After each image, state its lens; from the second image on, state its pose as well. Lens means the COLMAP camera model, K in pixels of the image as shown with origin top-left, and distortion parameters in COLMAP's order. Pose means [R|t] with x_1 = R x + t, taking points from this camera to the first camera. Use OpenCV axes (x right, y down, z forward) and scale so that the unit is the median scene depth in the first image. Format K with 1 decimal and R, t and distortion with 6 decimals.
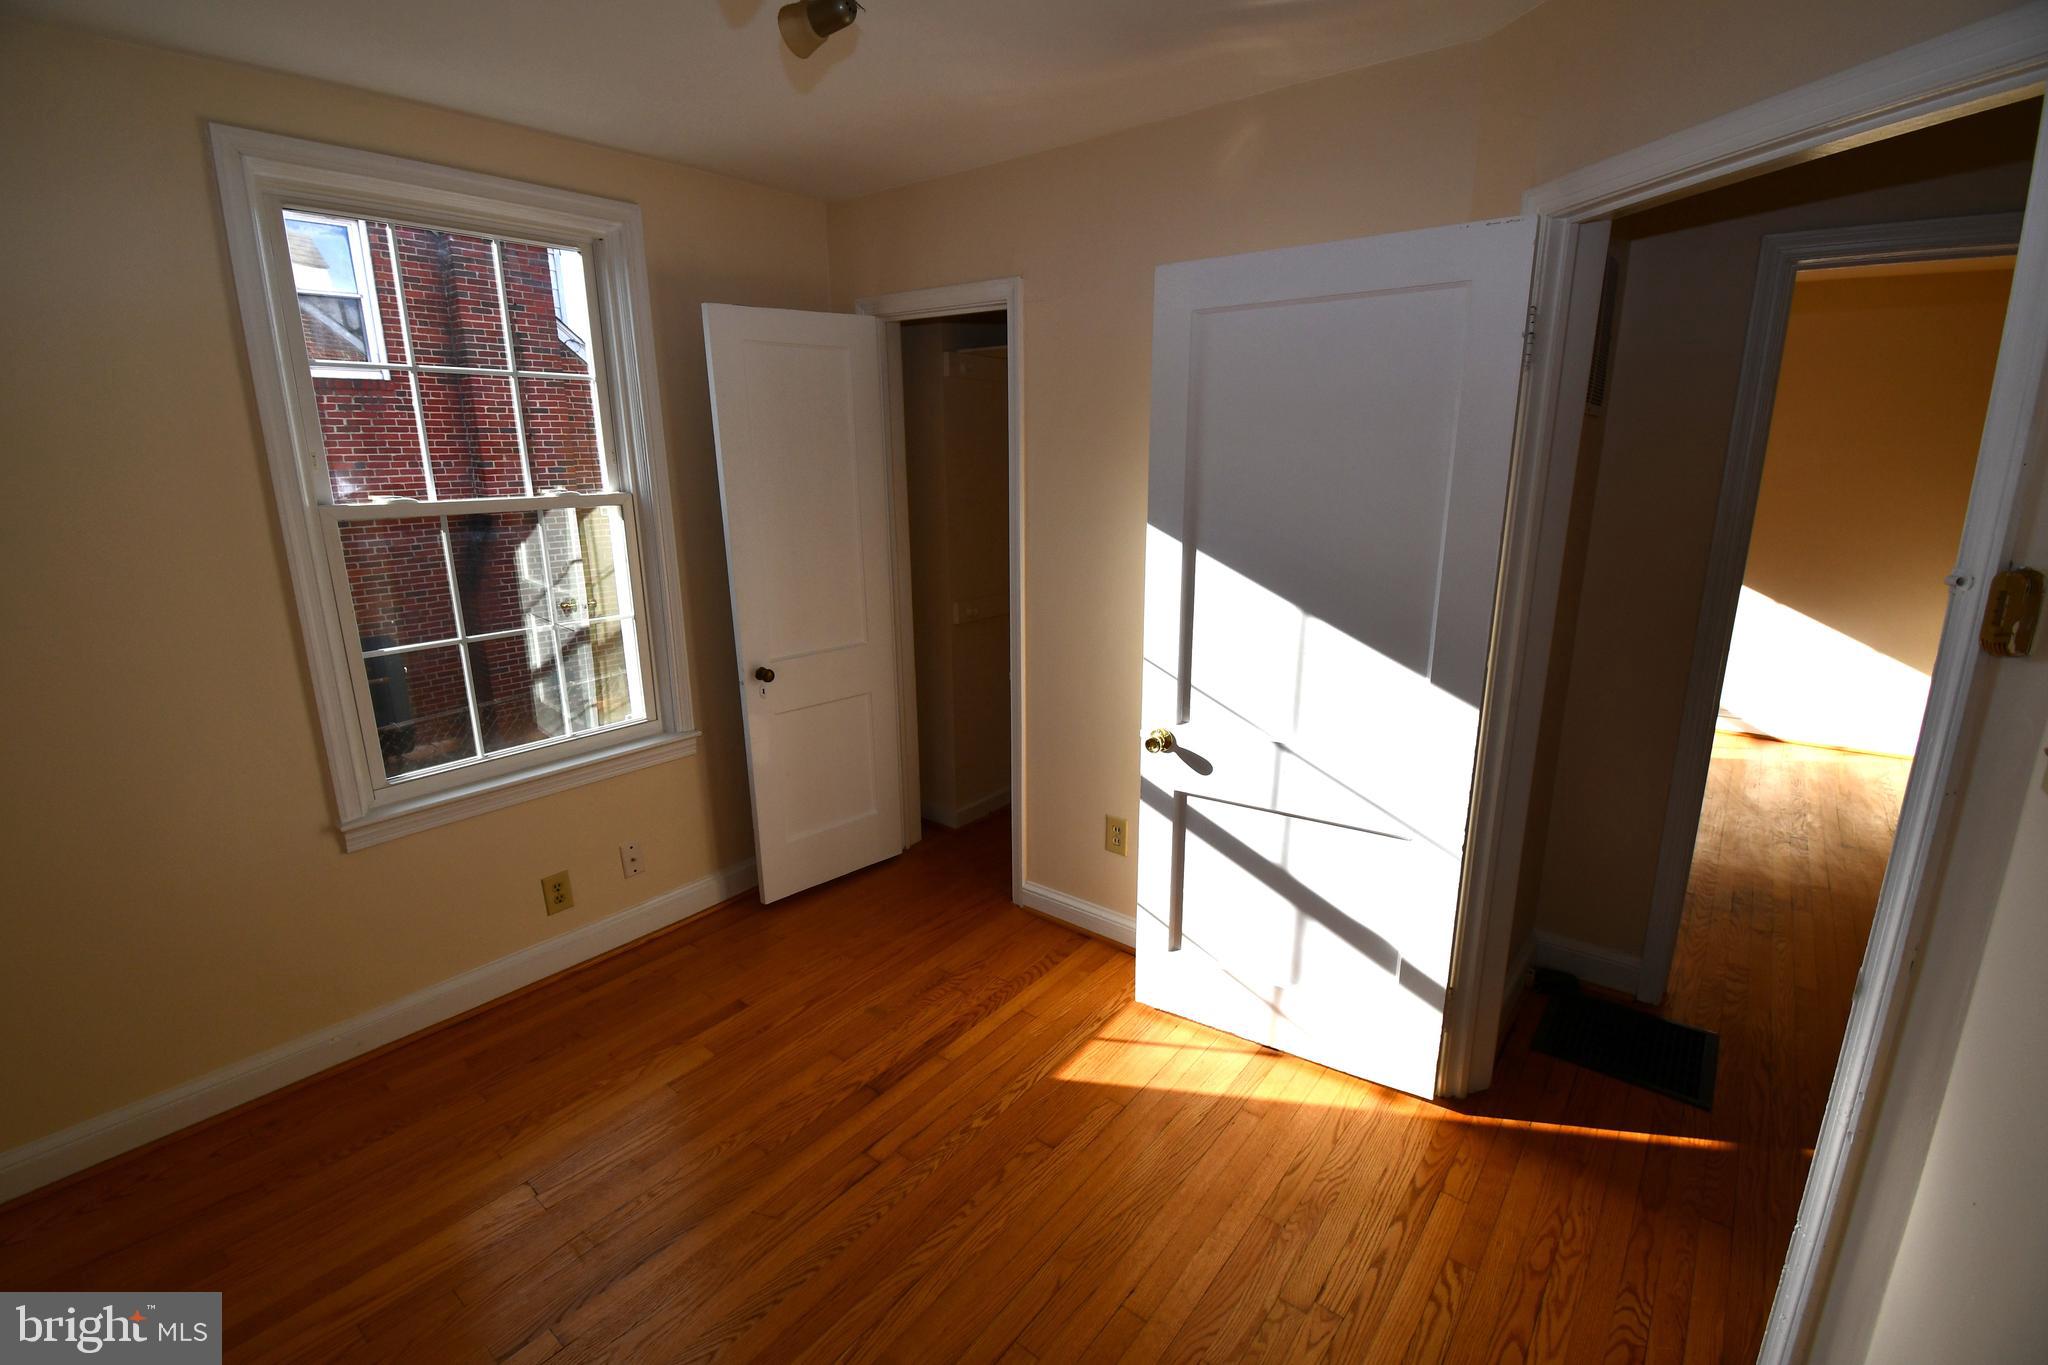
lens RADIAL K [[912.5, 0, 1020.9], [0, 912.5, 681.7], [0, 0, 1]] dist [0.013813, -0.021236]
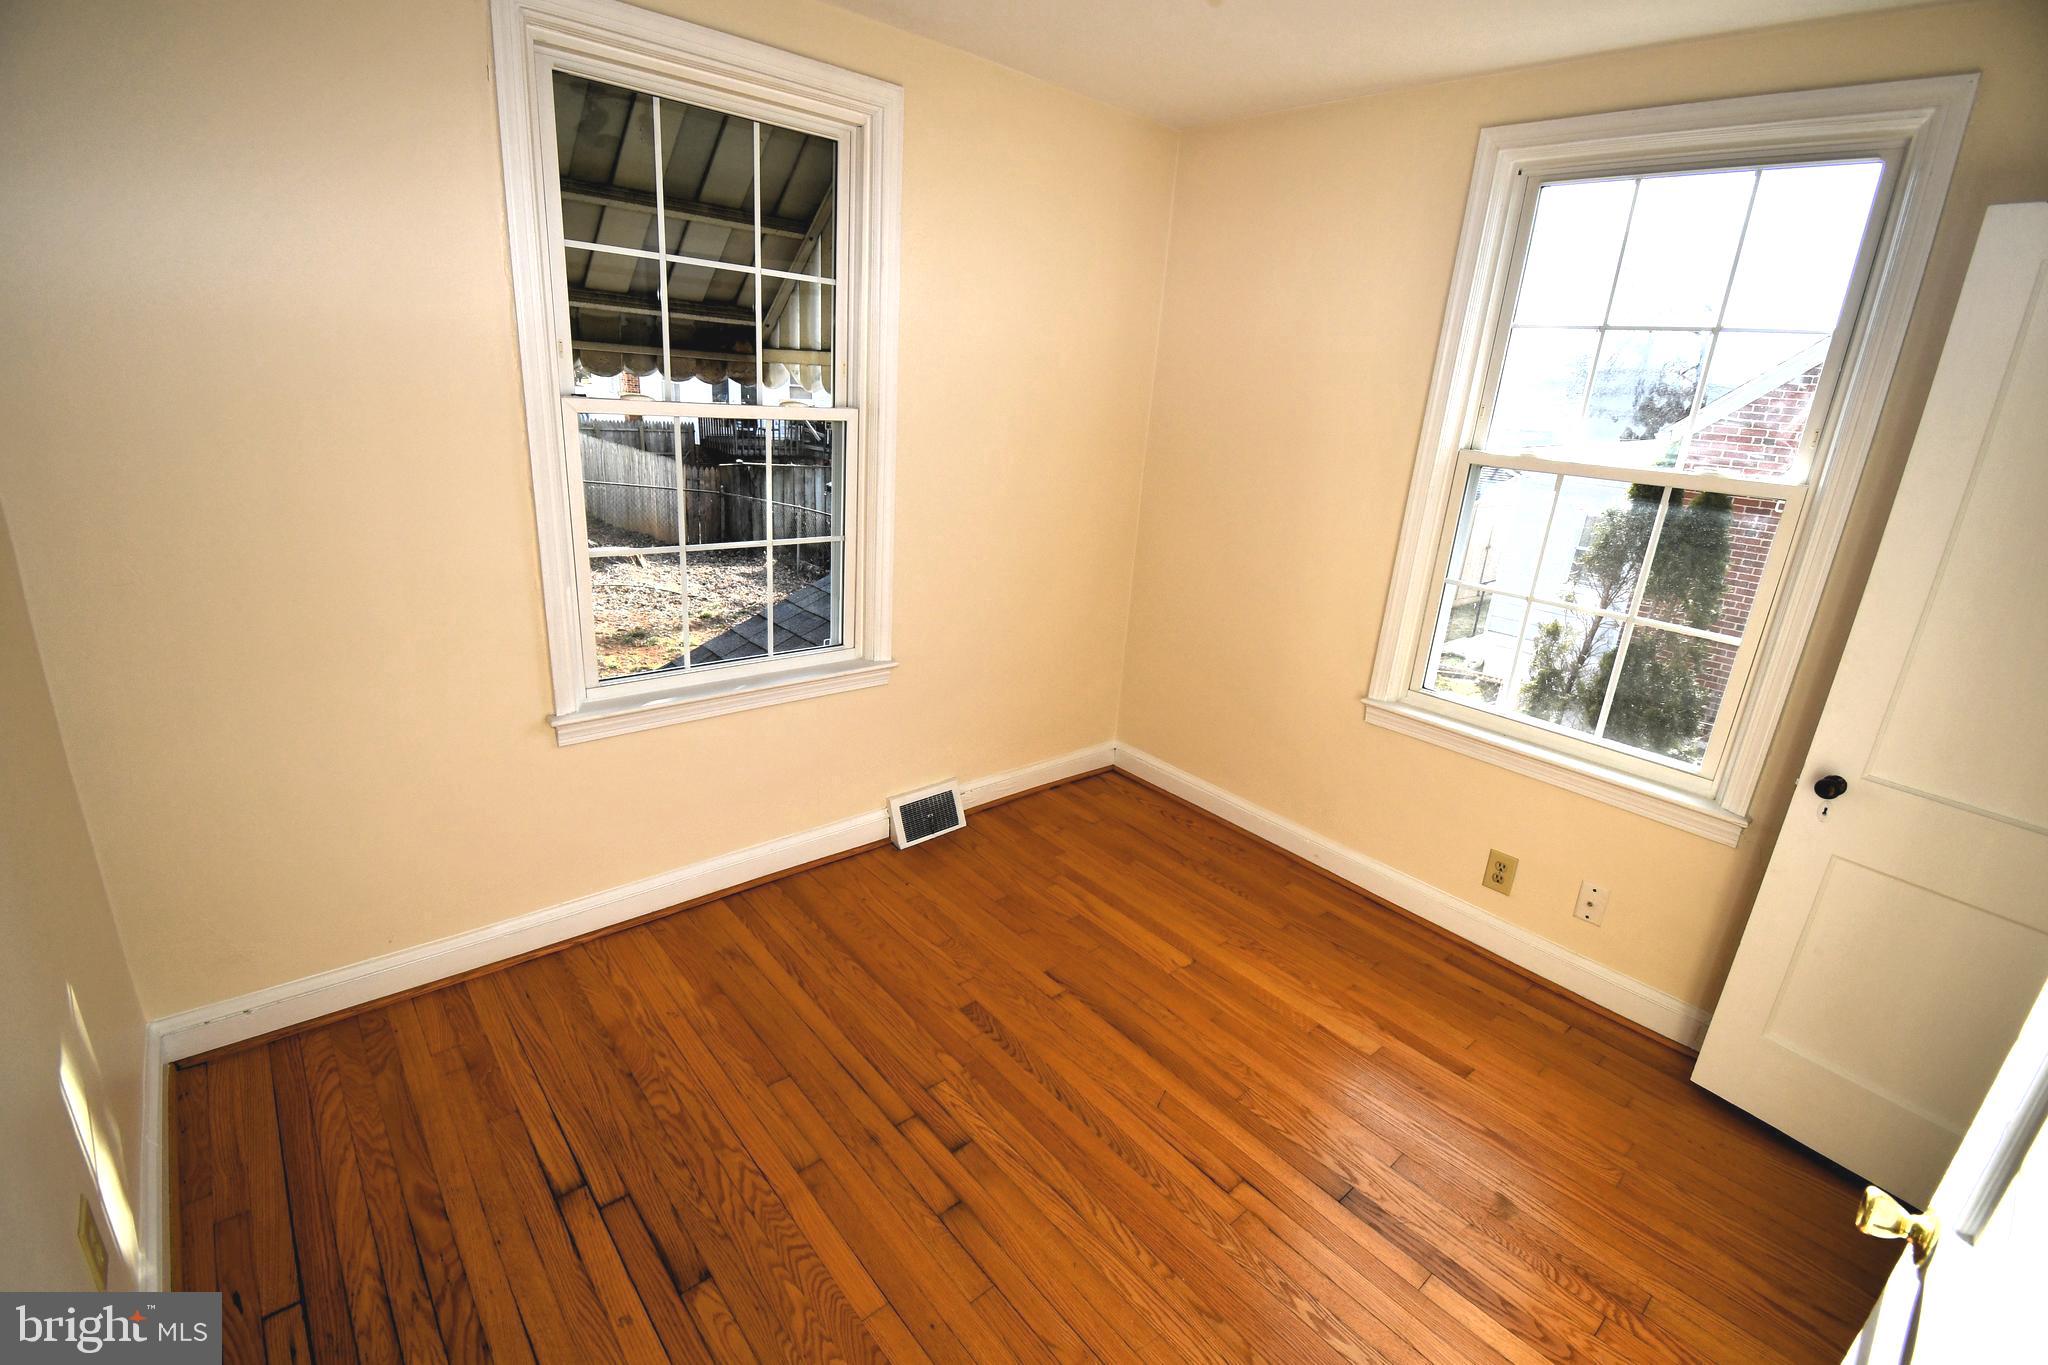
lens RADIAL K [[912.5, 0, 1020.9], [0, 912.5, 681.7], [0, 0, 1]] dist [0.013813, -0.021236]
pose [[-0.189620, 0.304101, -0.933577, 0.519230], [-0.304924, 0.885575, 0.350398, -0.159306], [0.933309, 0.351113, -0.075195, 0.628216]]
